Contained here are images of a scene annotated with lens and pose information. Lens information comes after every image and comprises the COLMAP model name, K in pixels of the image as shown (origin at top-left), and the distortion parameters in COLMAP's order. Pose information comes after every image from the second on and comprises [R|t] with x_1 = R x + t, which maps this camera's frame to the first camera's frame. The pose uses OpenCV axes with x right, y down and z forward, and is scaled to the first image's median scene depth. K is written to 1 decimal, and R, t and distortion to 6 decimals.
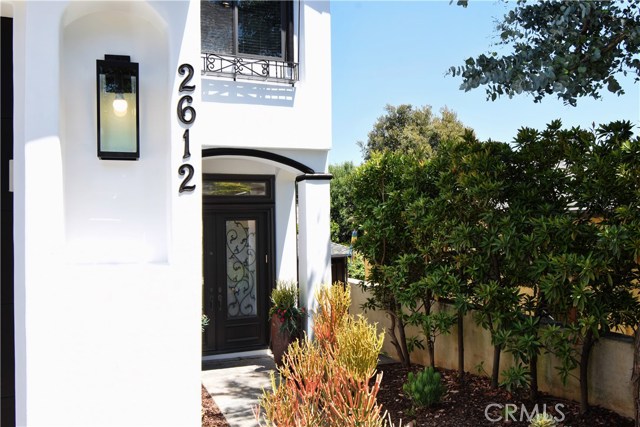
lens RADIAL K [[513.1, 0, 320.0], [0, 513.1, 213.5], [0, 0, 1]] dist [0.004361, -0.001852]
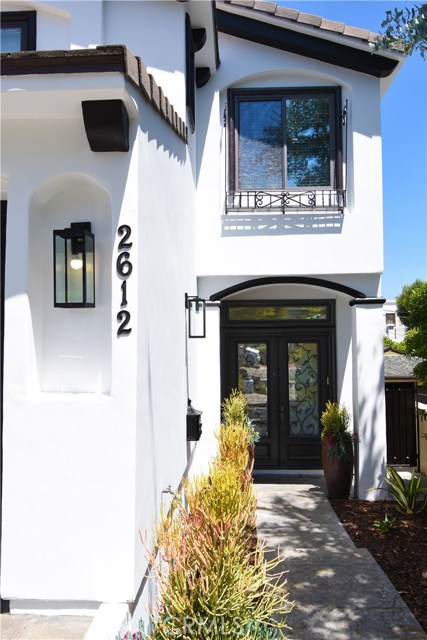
lens RADIAL K [[488.0, 0, 213.5], [0, 488.0, 320.0], [0, 0, 1]] dist [0.000588, -0.001200]
pose [[0.915677, -0.008030, -0.401835, 0.107997], [-0.001287, 0.999737, -0.022910, -0.014523], [0.401913, 0.021495, 0.915425, 0.019389]]
